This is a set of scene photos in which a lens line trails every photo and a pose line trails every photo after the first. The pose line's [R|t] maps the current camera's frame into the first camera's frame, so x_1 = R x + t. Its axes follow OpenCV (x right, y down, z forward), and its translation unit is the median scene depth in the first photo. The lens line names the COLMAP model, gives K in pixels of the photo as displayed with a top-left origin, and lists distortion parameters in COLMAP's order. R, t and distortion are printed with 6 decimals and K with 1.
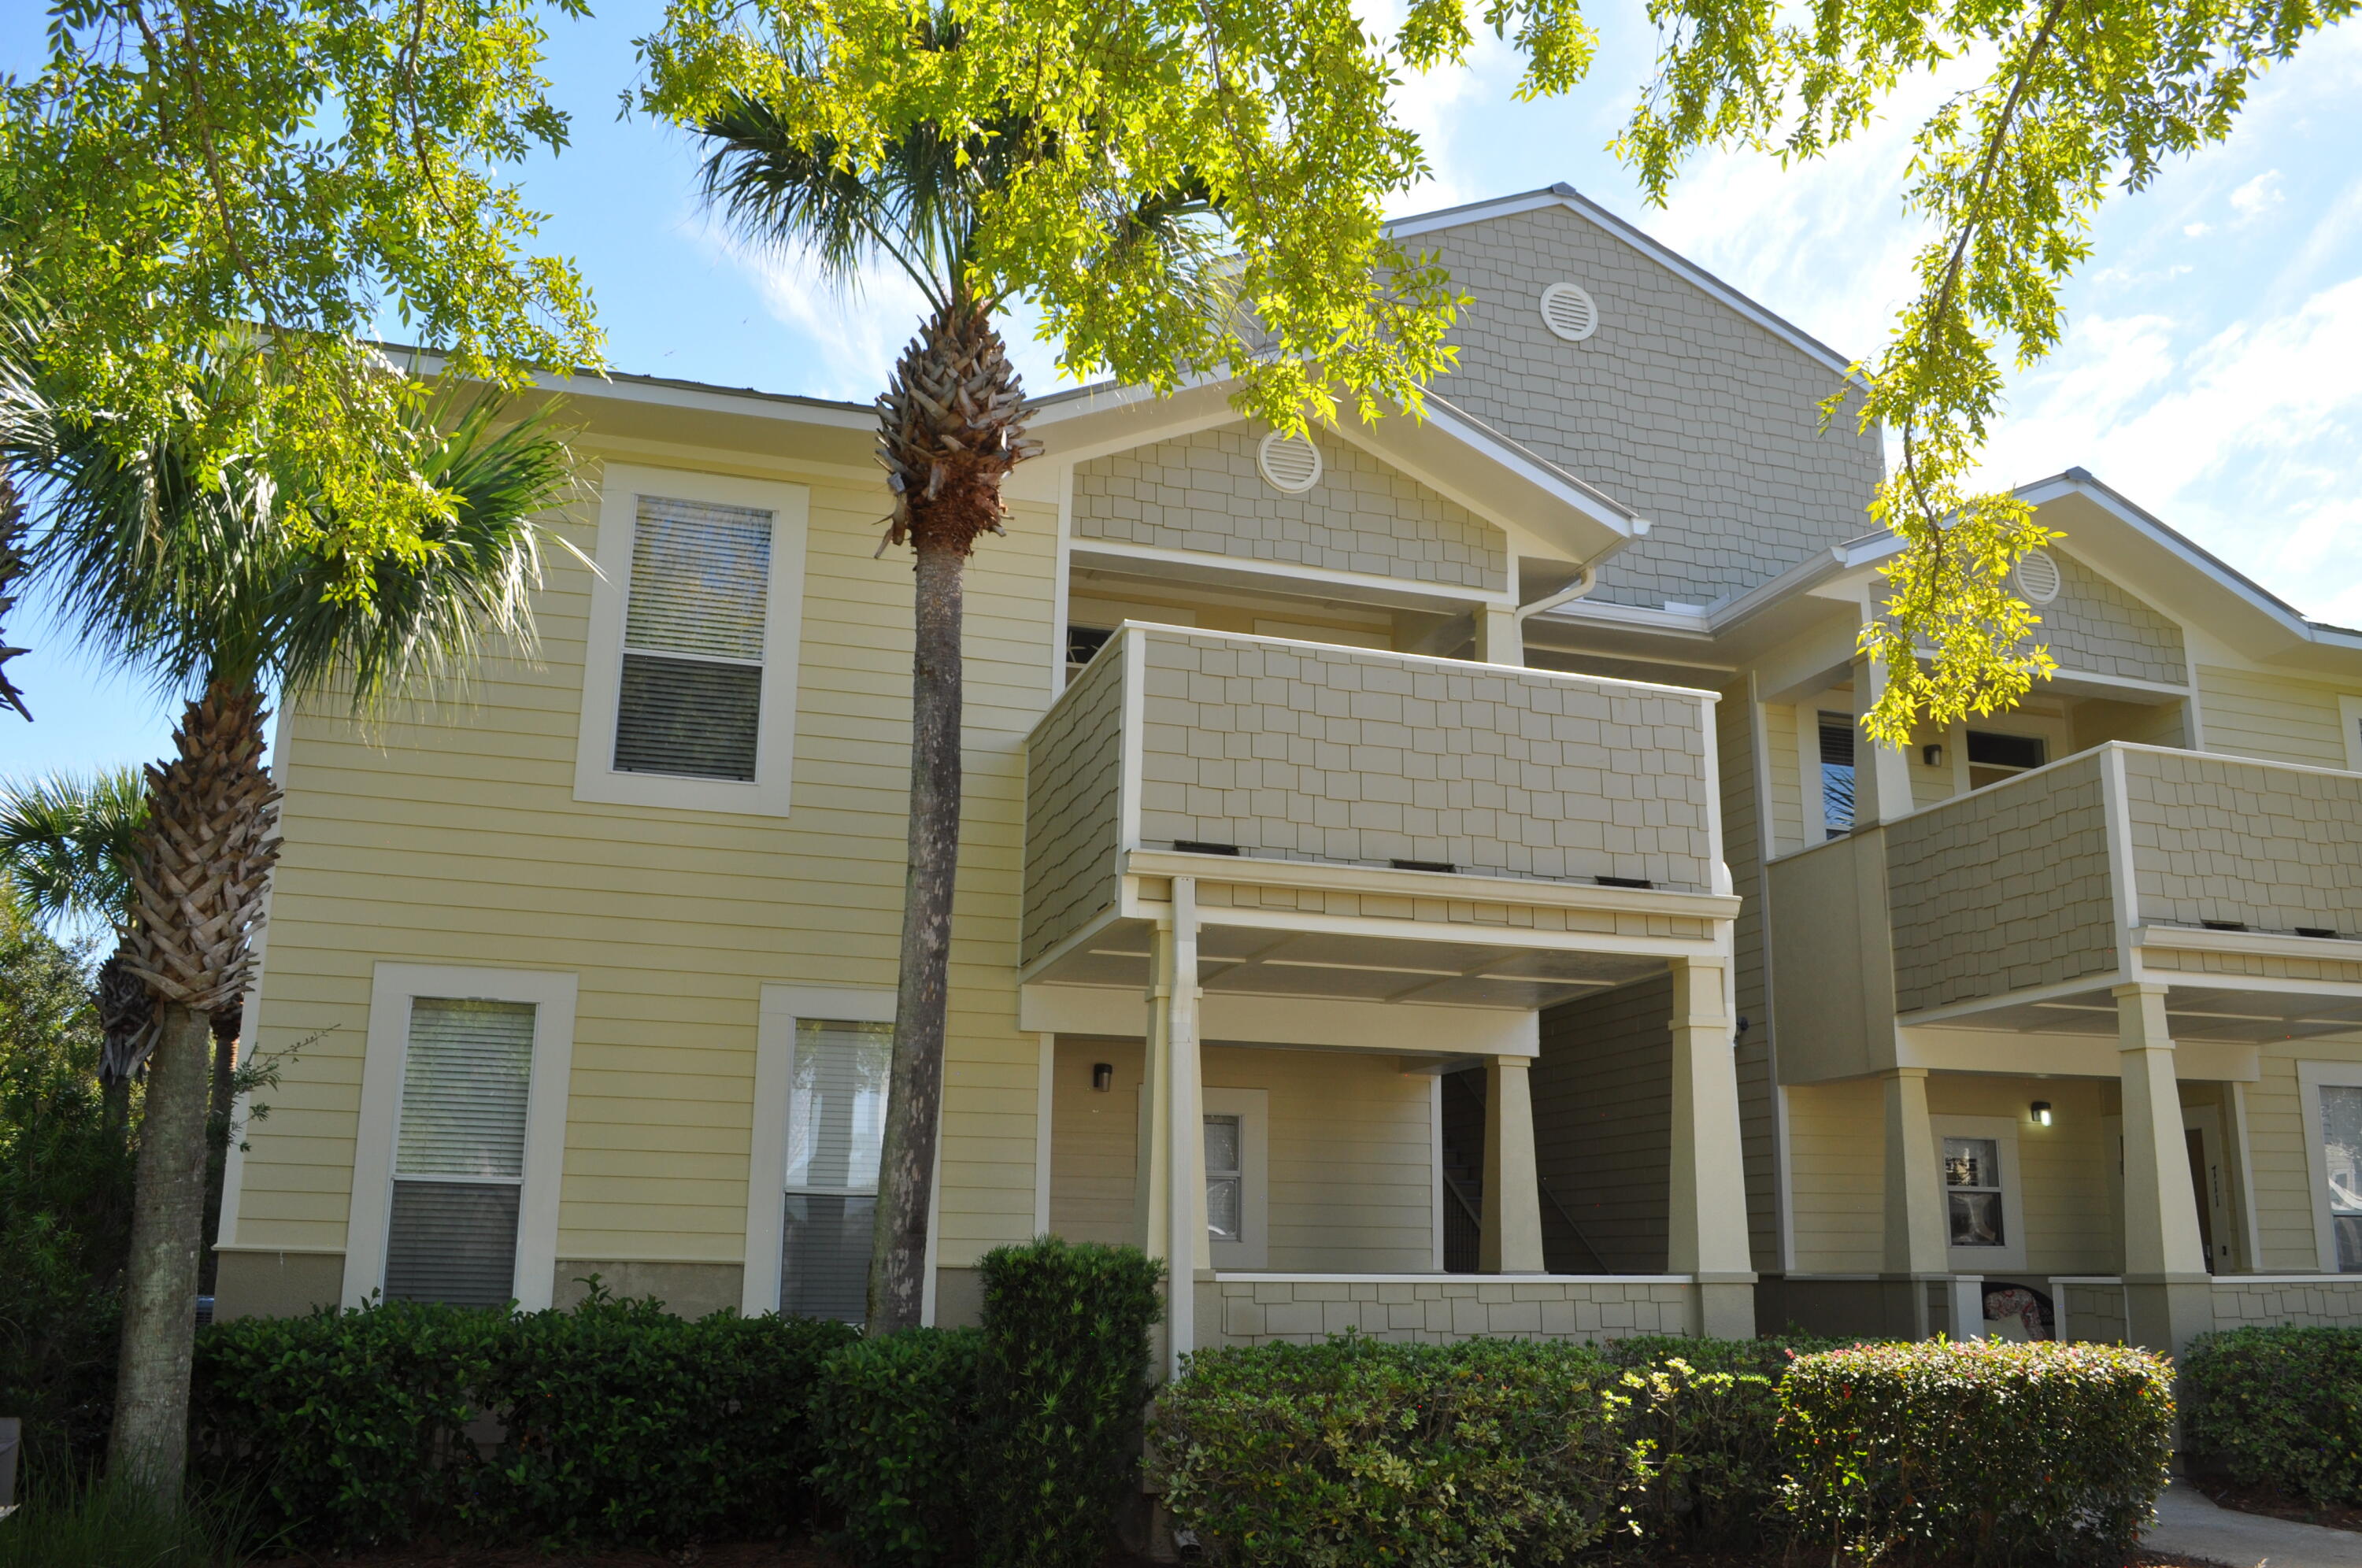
lens RADIAL K [[1826.0, 0, 1181.0], [0, 1826.0, 784.0], [0, 0, 1]] dist [-0.070059, -0.004847]
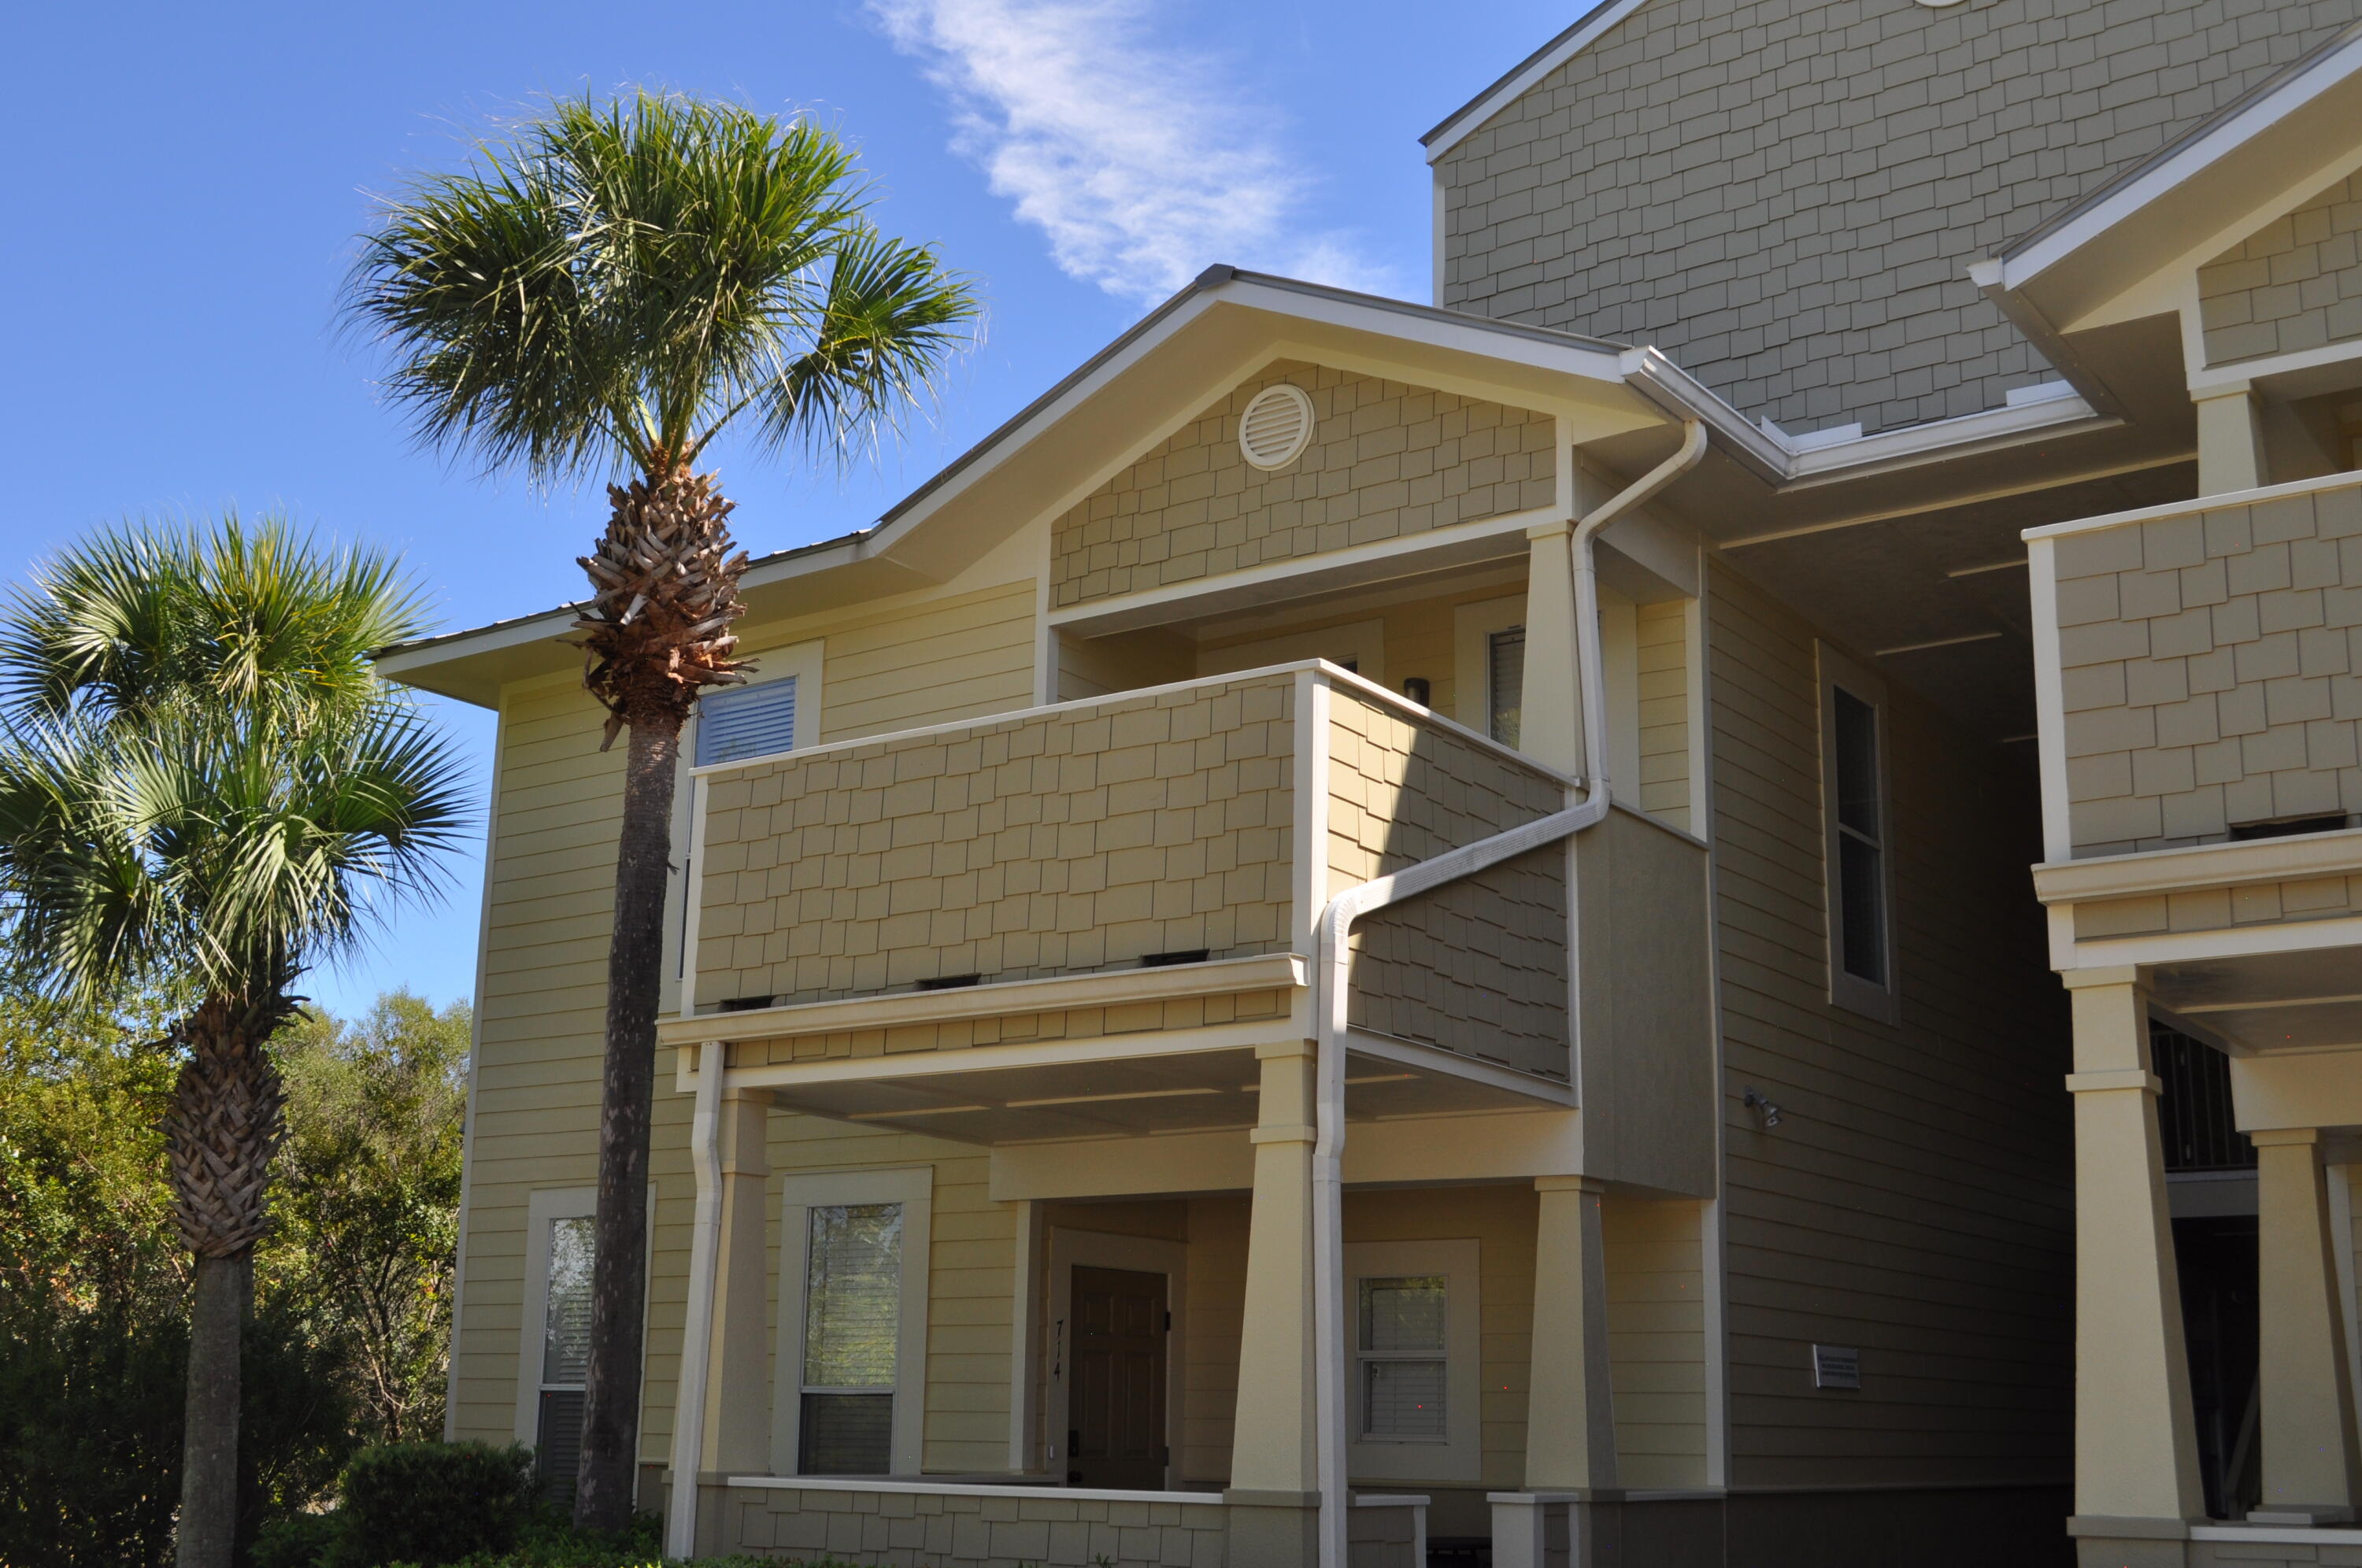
lens RADIAL K [[2526.1, 0, 1181.0], [0, 2526.1, 784.0], [0, 0, 1]] dist [-0.080124, 0.013459]
pose [[0.615413, -0.199287, -0.762595, 0.948657], [0.189133, 0.976579, -0.102577, 0.082711], [0.765177, -0.081105, 0.638691, 0.323111]]
